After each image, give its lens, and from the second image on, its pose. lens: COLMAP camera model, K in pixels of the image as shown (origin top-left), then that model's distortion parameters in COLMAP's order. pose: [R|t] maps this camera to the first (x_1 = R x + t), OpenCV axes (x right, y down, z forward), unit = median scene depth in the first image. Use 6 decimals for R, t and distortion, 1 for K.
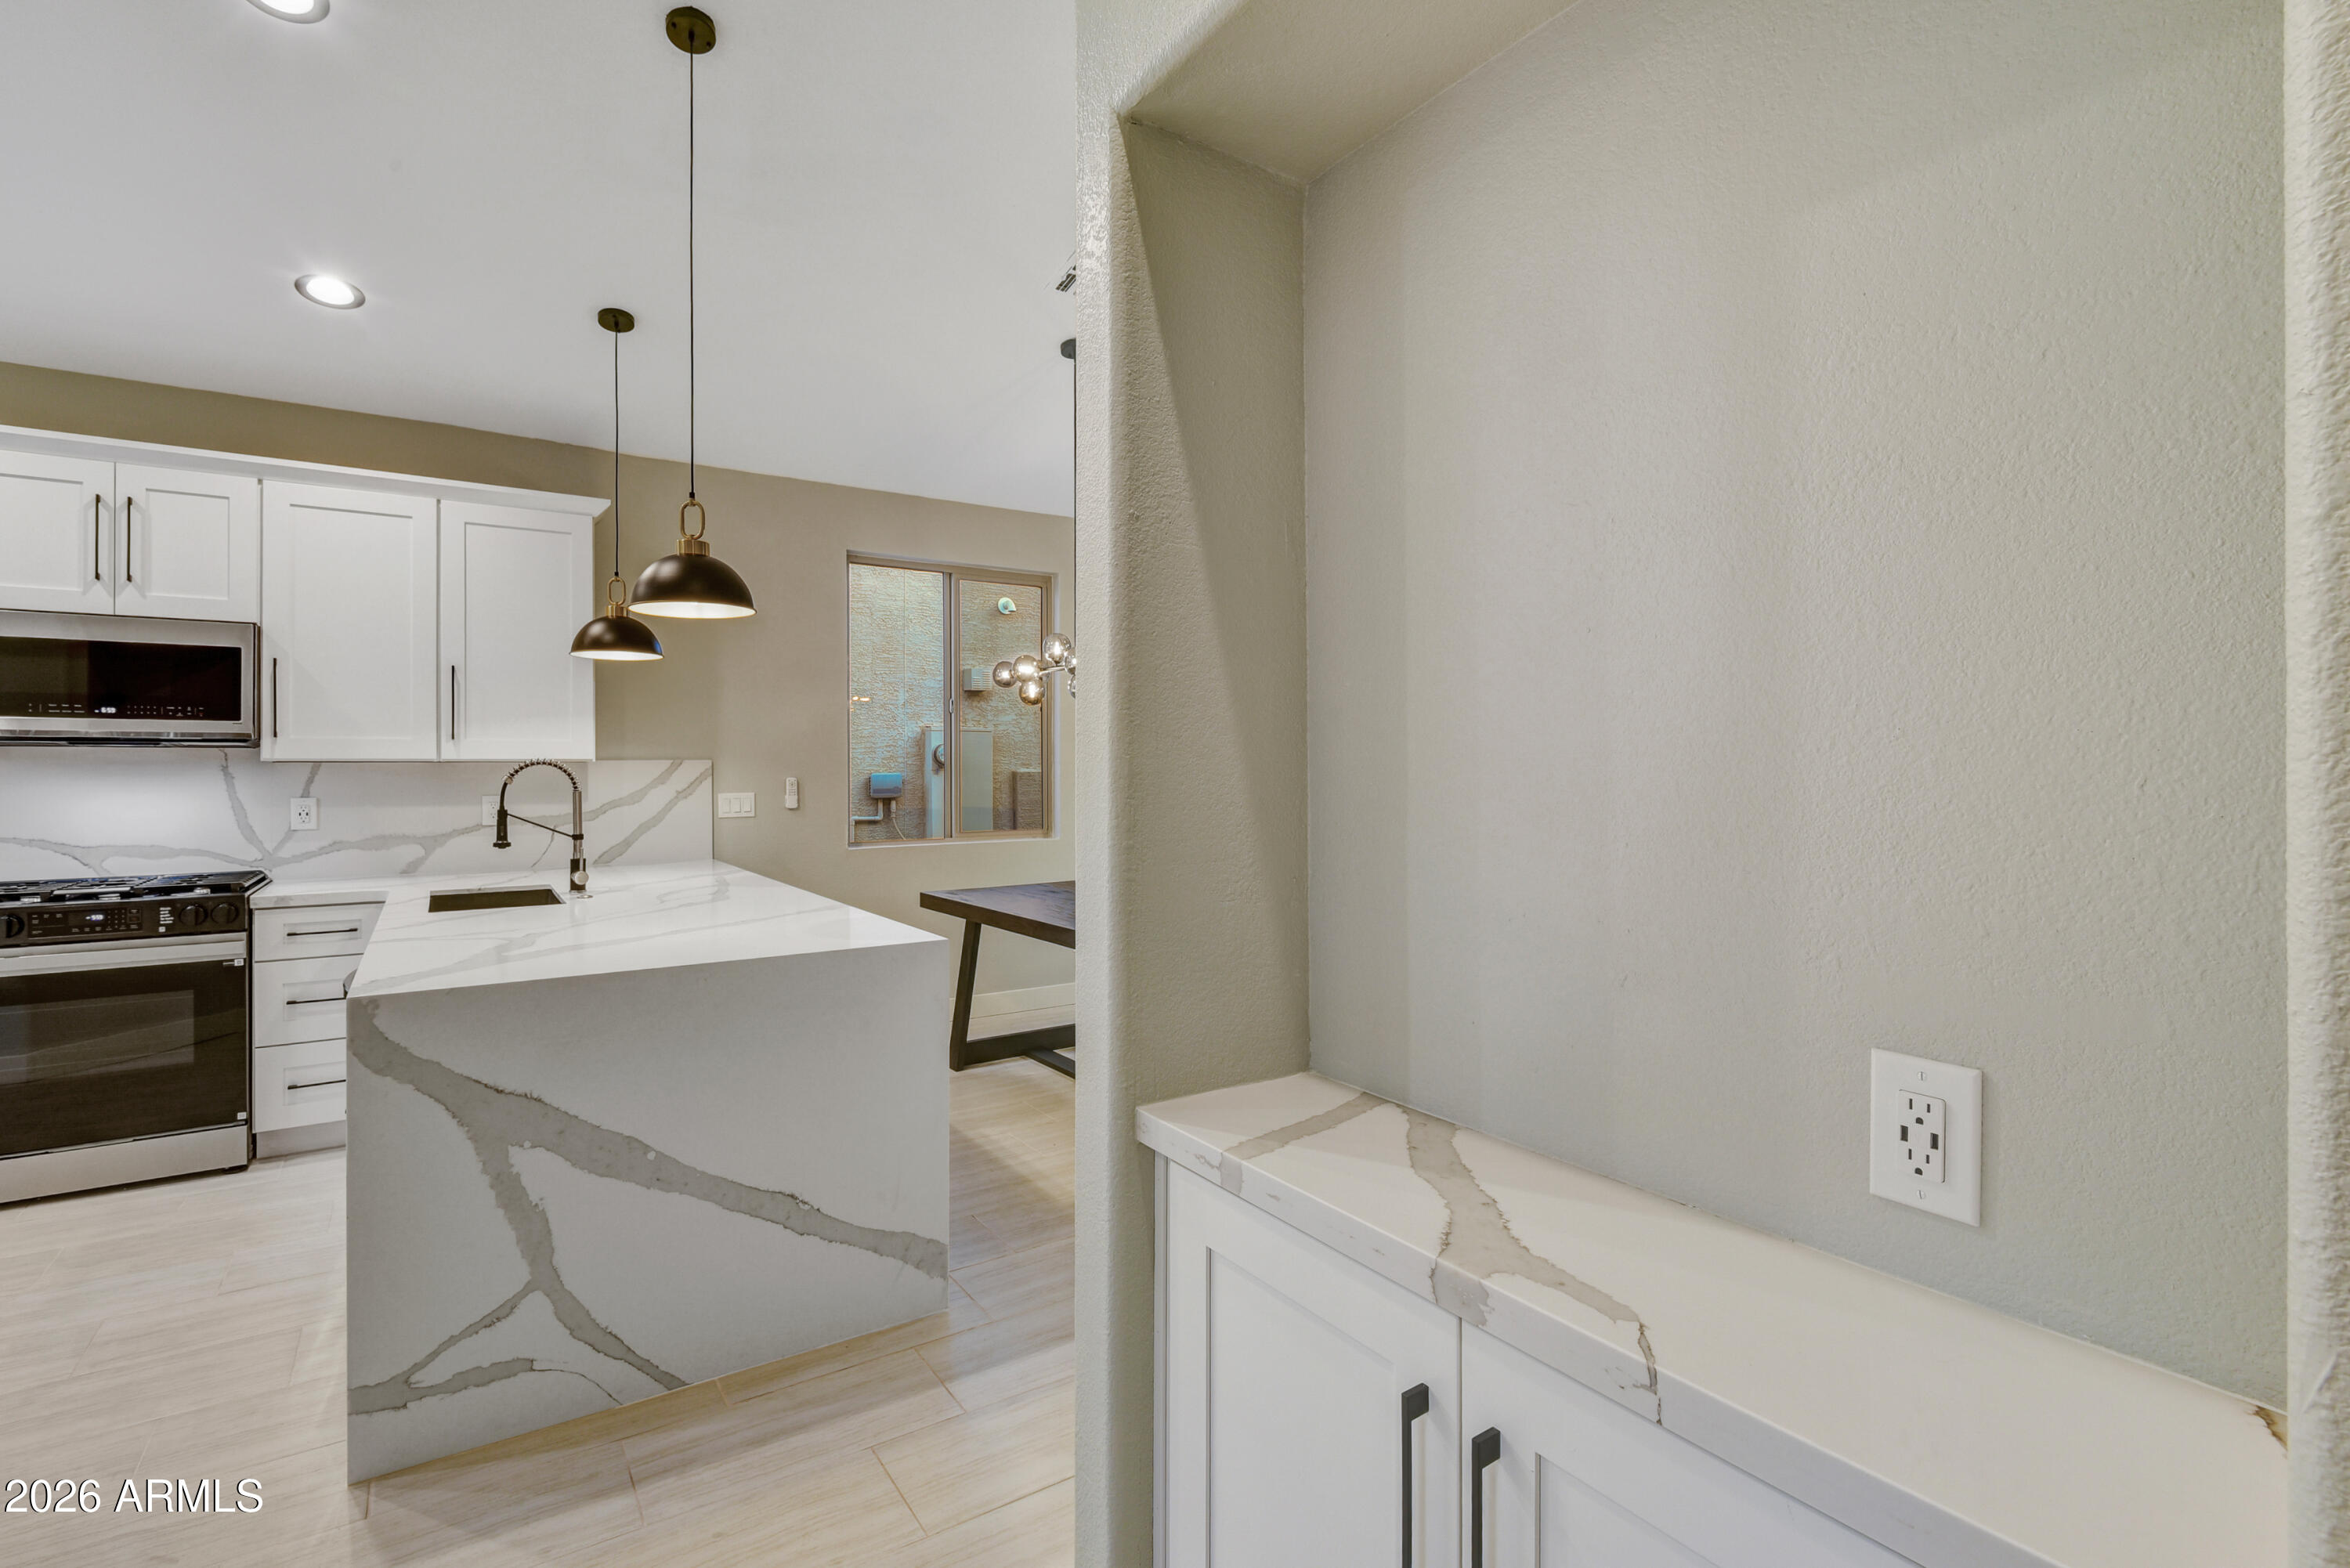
lens RADIAL K [[1081.2, 0, 1179.1], [0, 1081.2, 762.9], [0, 0, 1]] dist [0.005347, -0.006458]
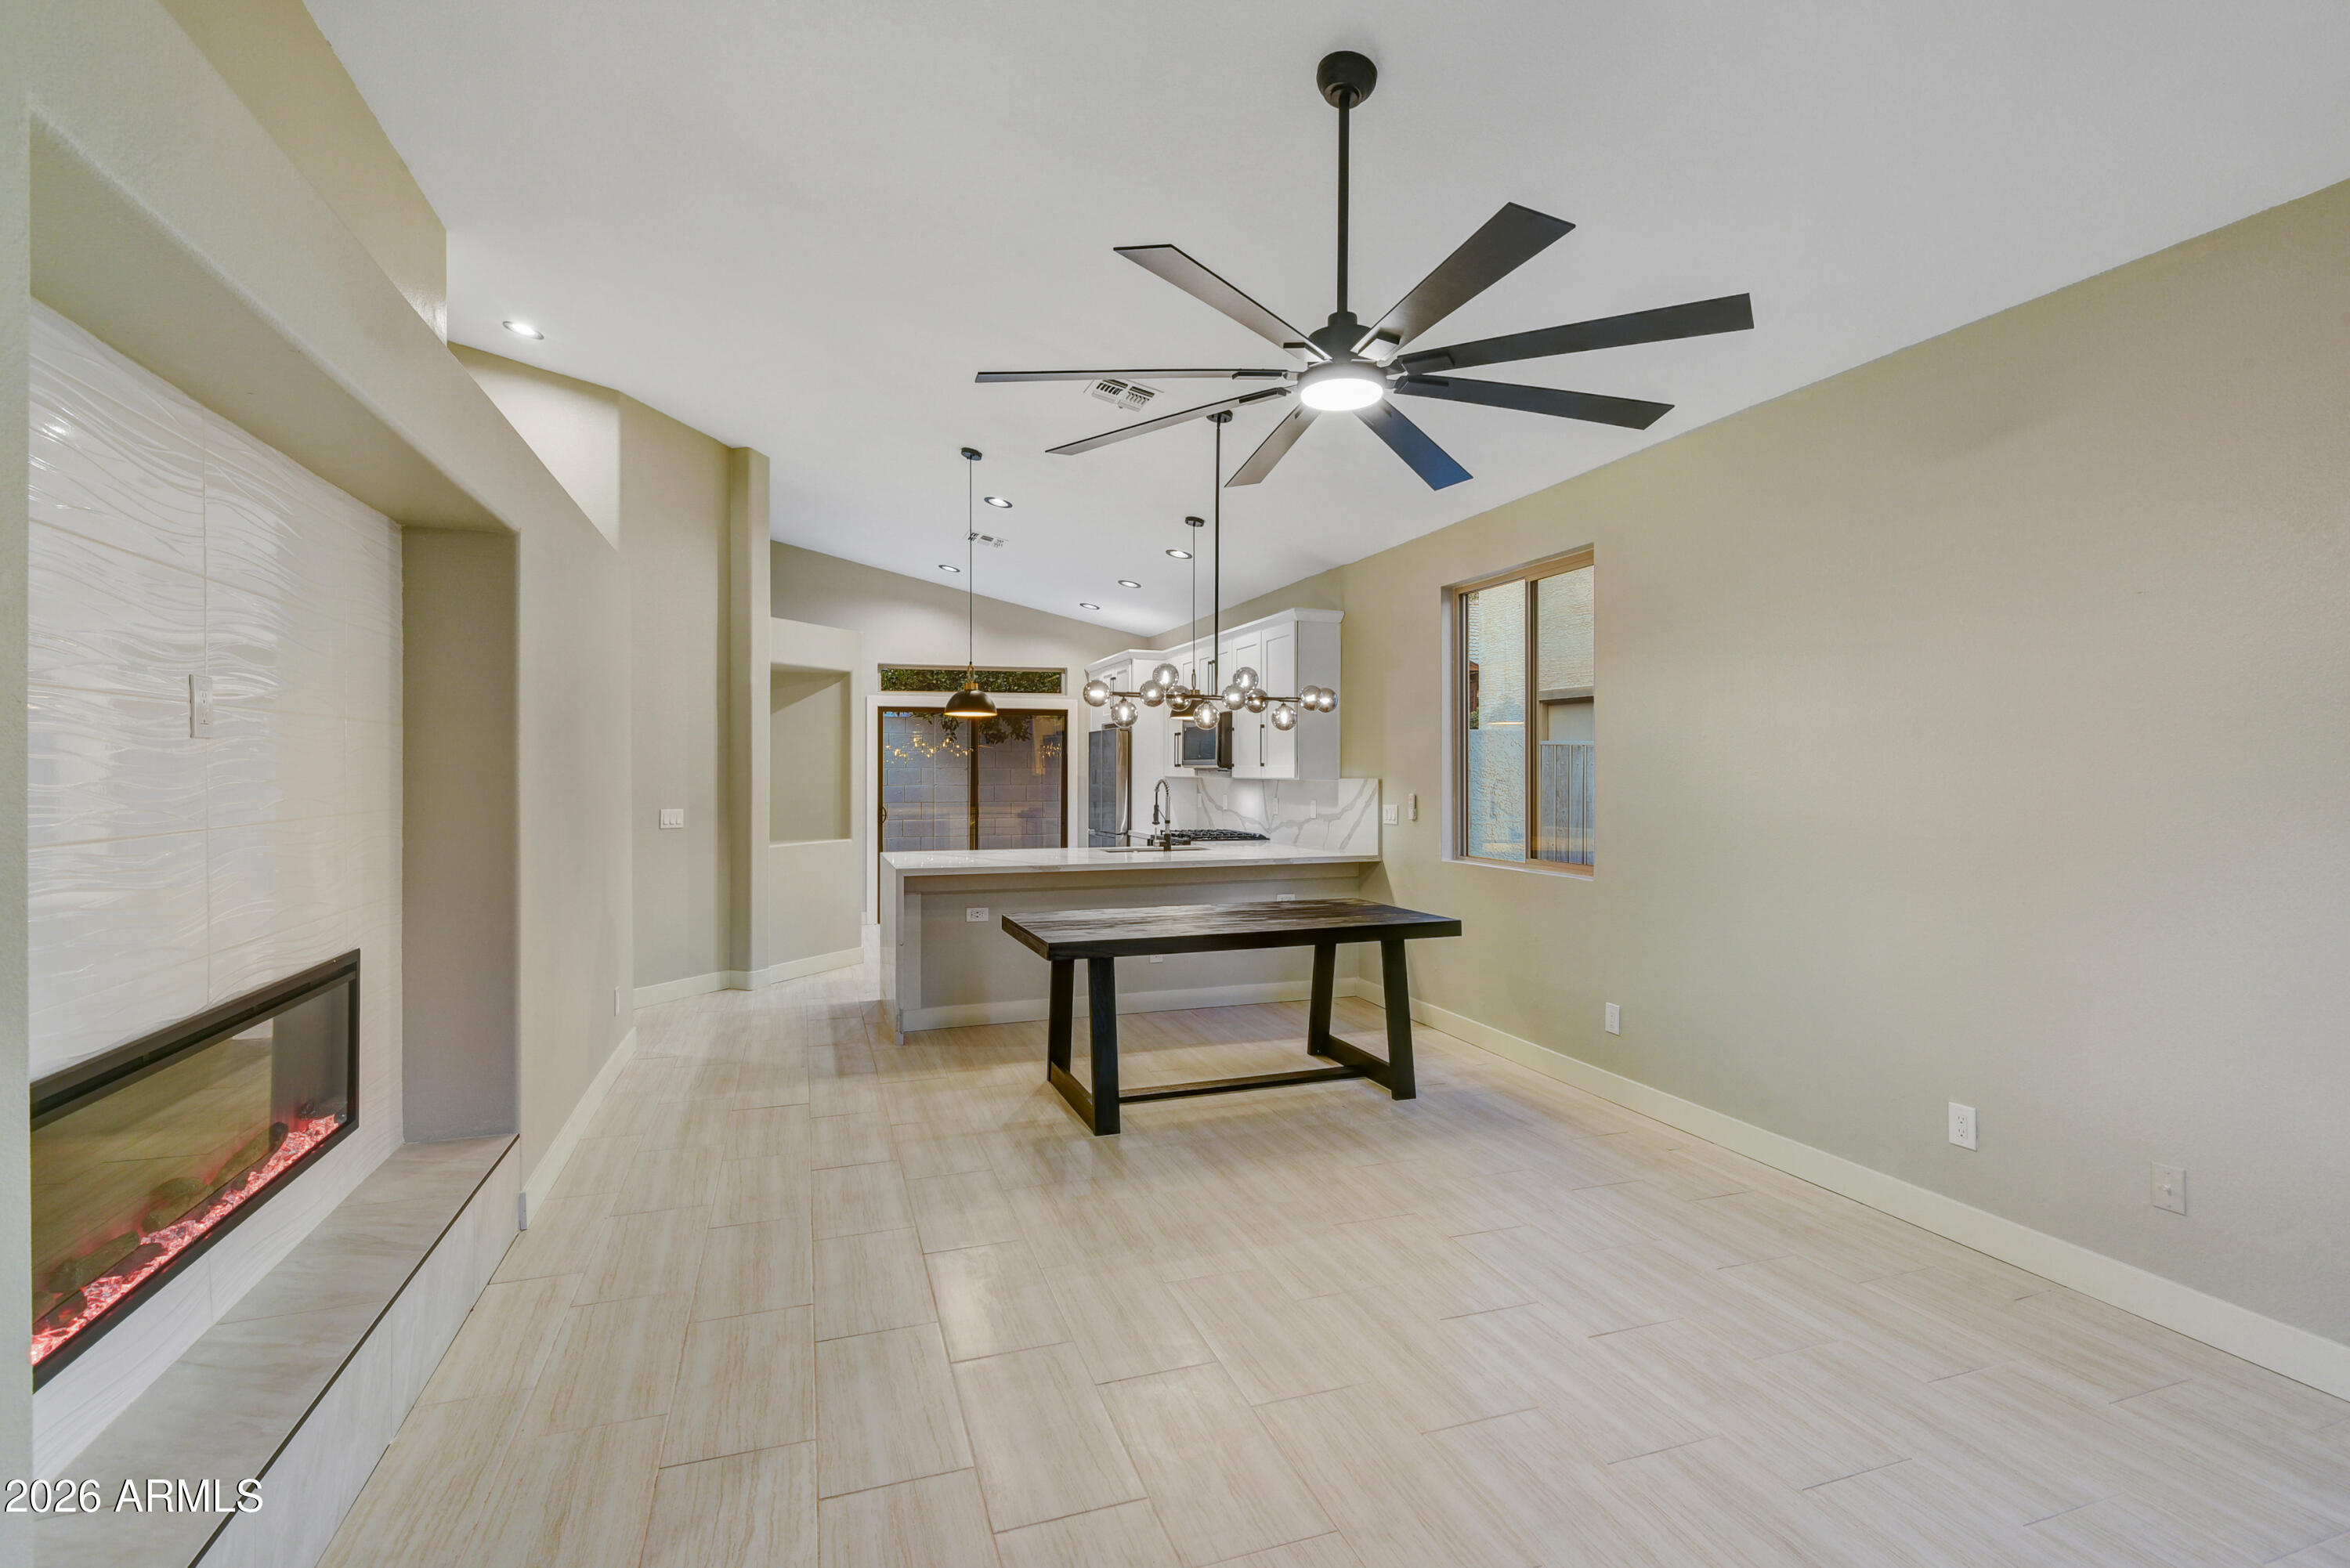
lens RADIAL K [[1081.2, 0, 1170.3], [0, 1081.2, 769.4], [0, 0, 1]] dist [0.005347, -0.006458]
pose [[-0.266170, 0.000040, -0.963926, 1.068256], [0.004271, 0.999990, -0.001138, -0.015753], [0.963917, -0.004420, -0.266168, 1.337841]]
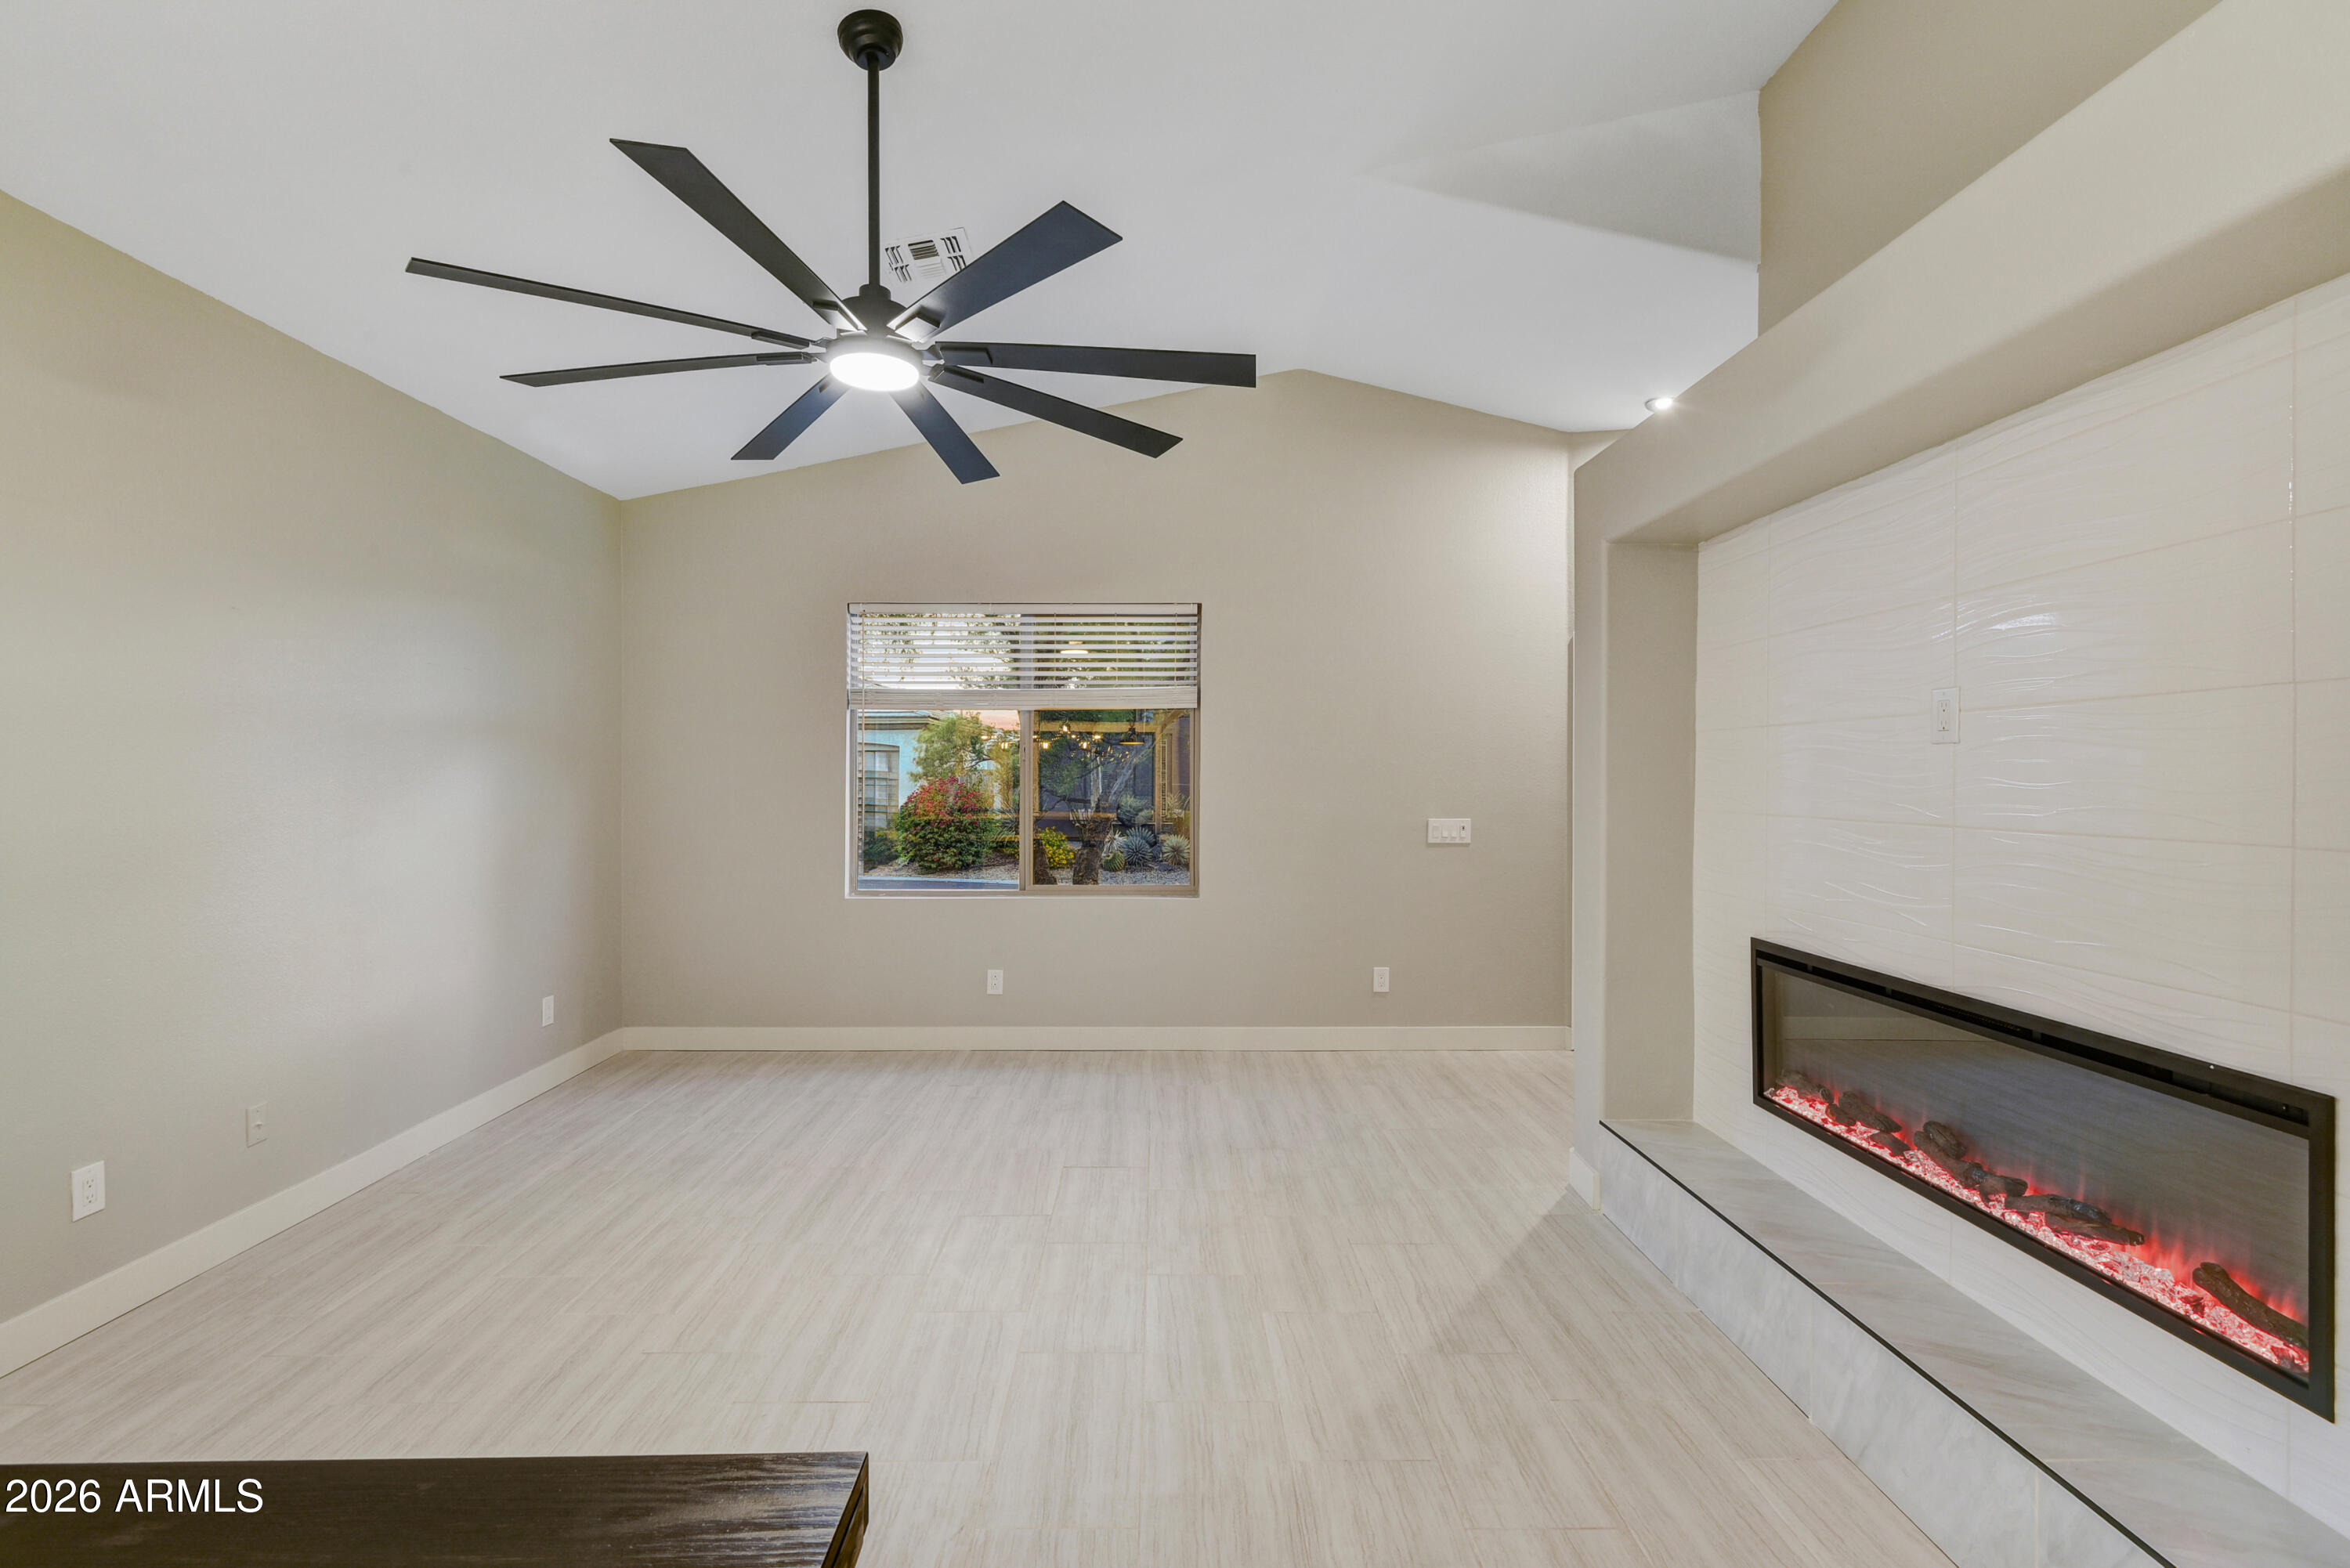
lens RADIAL K [[1081.2, 0, 1175.0], [0, 1081.2, 777.3], [0, 0, 1]] dist [0.005347, -0.006458]
pose [[0.551847, -0.000901, 0.833945, -0.021816], [-0.007726, 0.999951, 0.006193, -0.015794], [-0.833909, -0.009861, 0.551813, 0.772974]]
